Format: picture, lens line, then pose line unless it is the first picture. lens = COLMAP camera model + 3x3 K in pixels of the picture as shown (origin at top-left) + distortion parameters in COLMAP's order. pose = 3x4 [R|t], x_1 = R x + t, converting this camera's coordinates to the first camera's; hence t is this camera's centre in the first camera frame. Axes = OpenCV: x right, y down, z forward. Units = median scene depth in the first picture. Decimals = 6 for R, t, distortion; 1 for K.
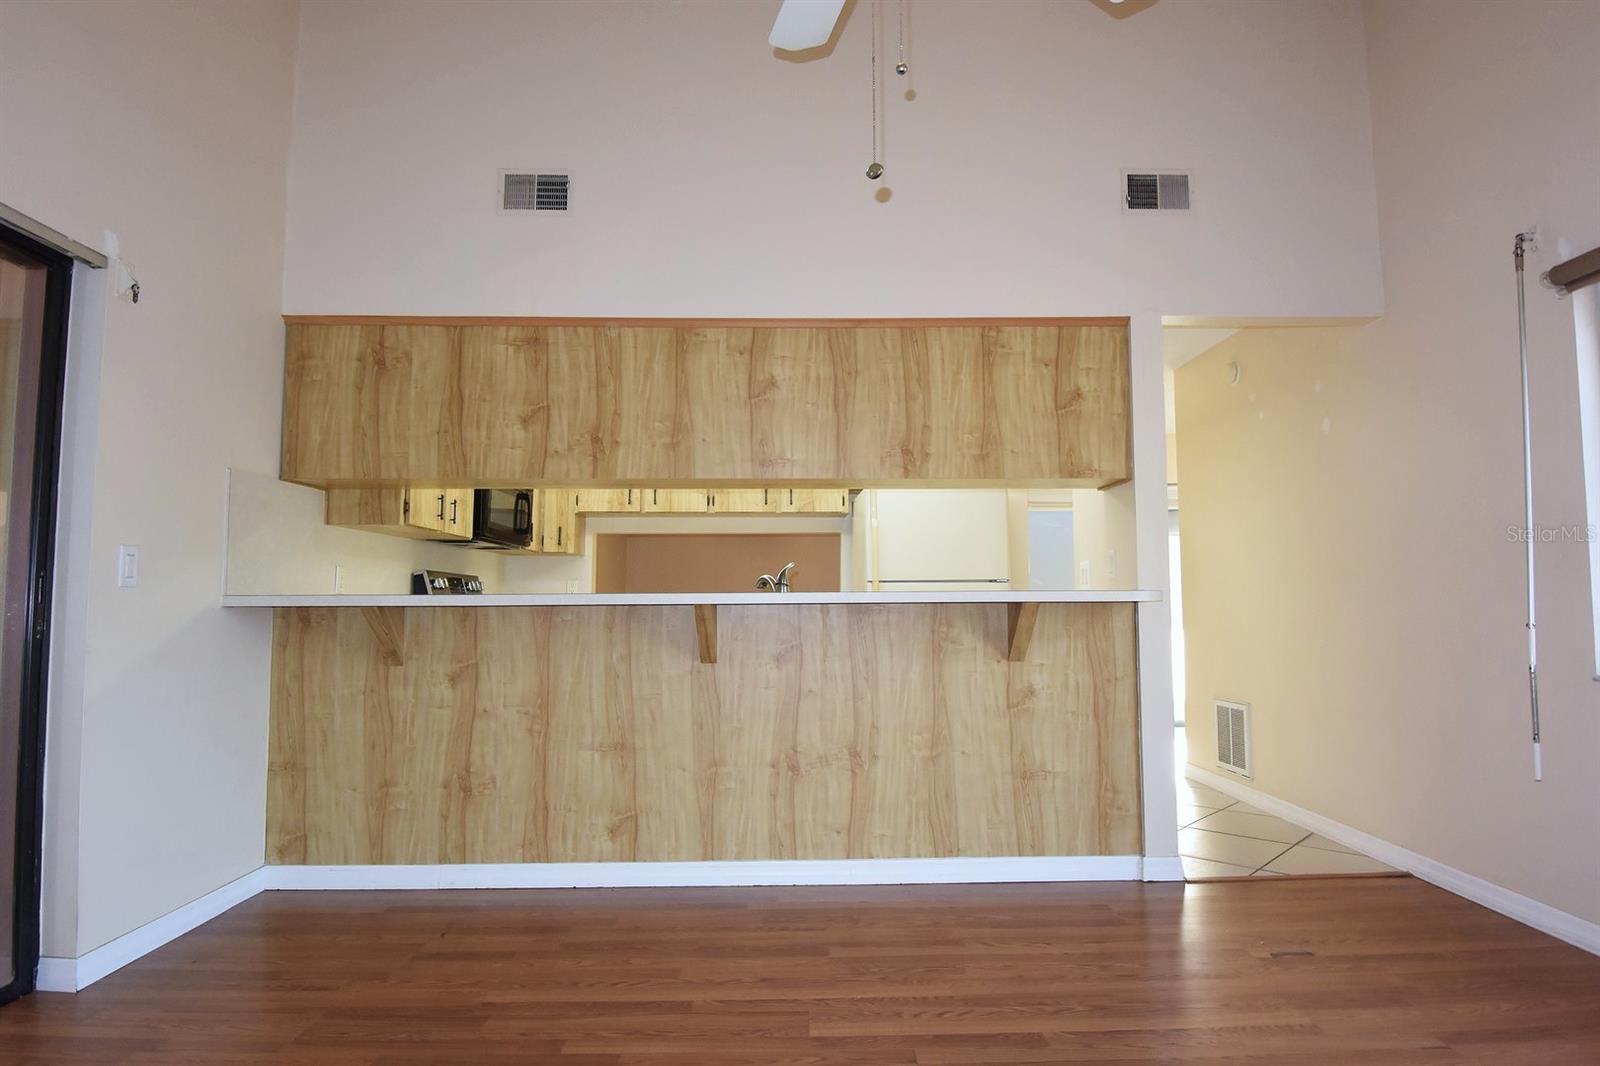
lens RADIAL K [[891.7, 0, 811.9], [0, 891.7, 538.8], [0, 0, 1]] dist [0.000477, -0.032940]
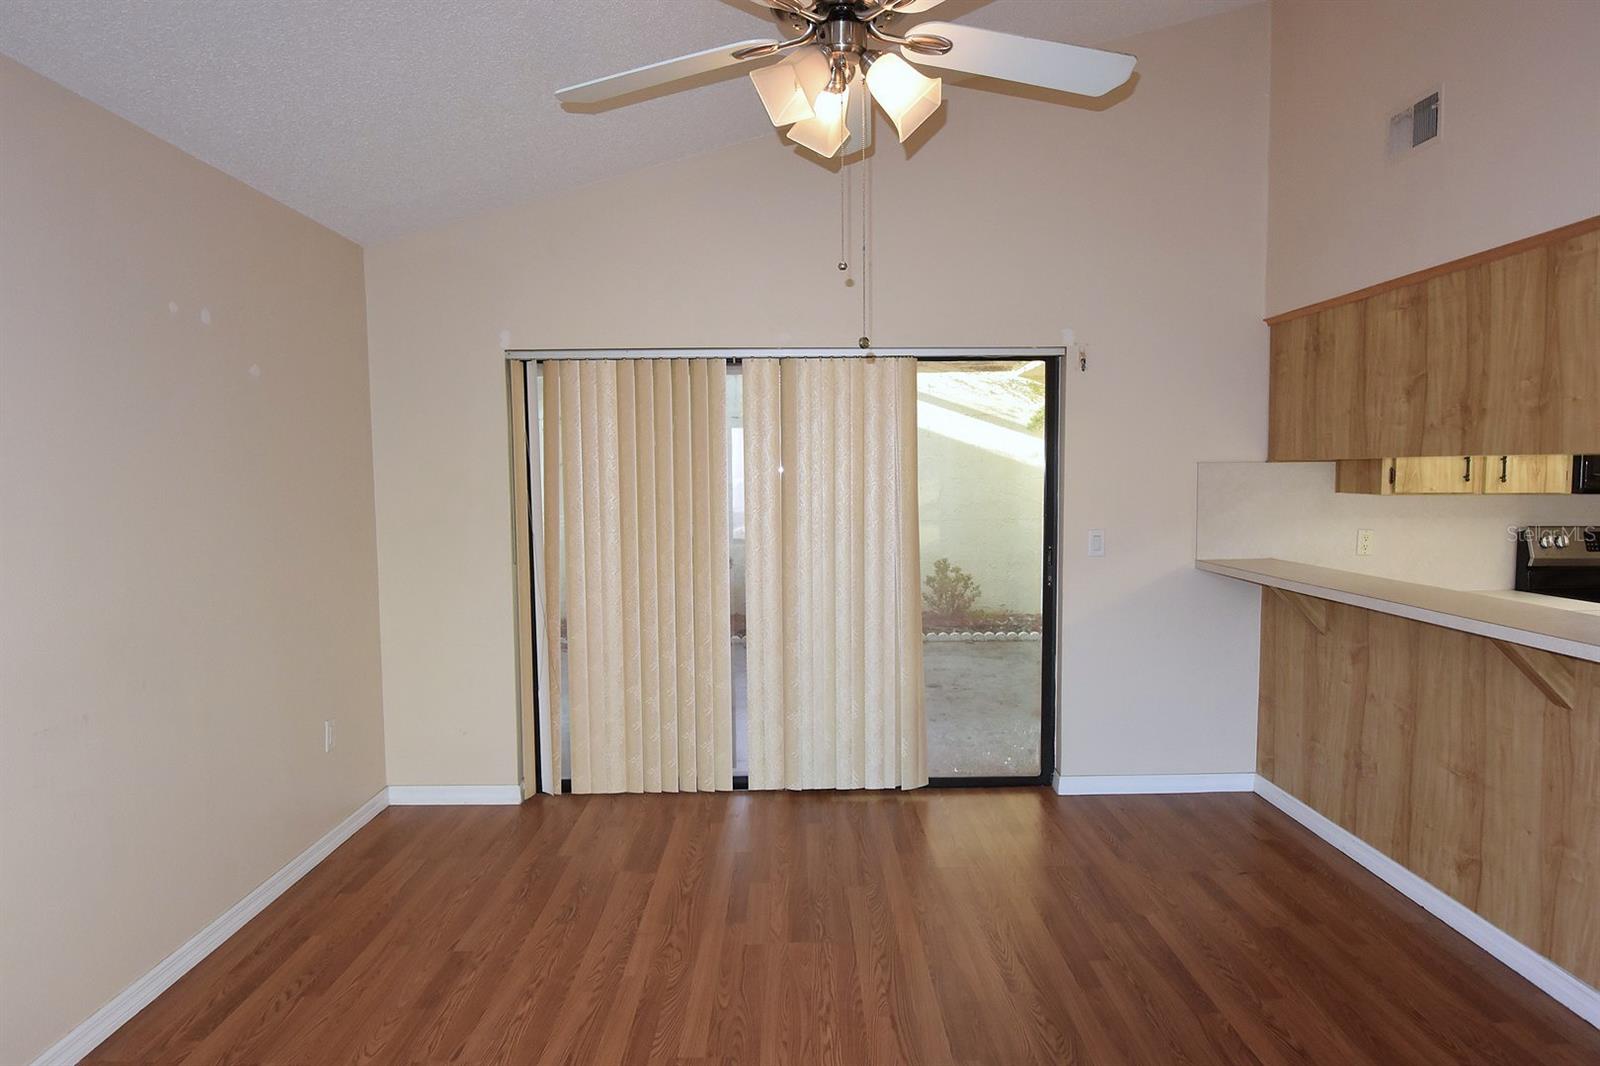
lens RADIAL K [[891.7, 0, 811.9], [0, 891.7, 538.8], [0, 0, 1]] dist [0.000477, -0.032940]
pose [[0.000058, 0.076936, -0.997036, 0.589765], [0.078000, 0.993998, 0.076706, -0.102043], [0.996953, -0.077773, -0.005943, 0.393622]]
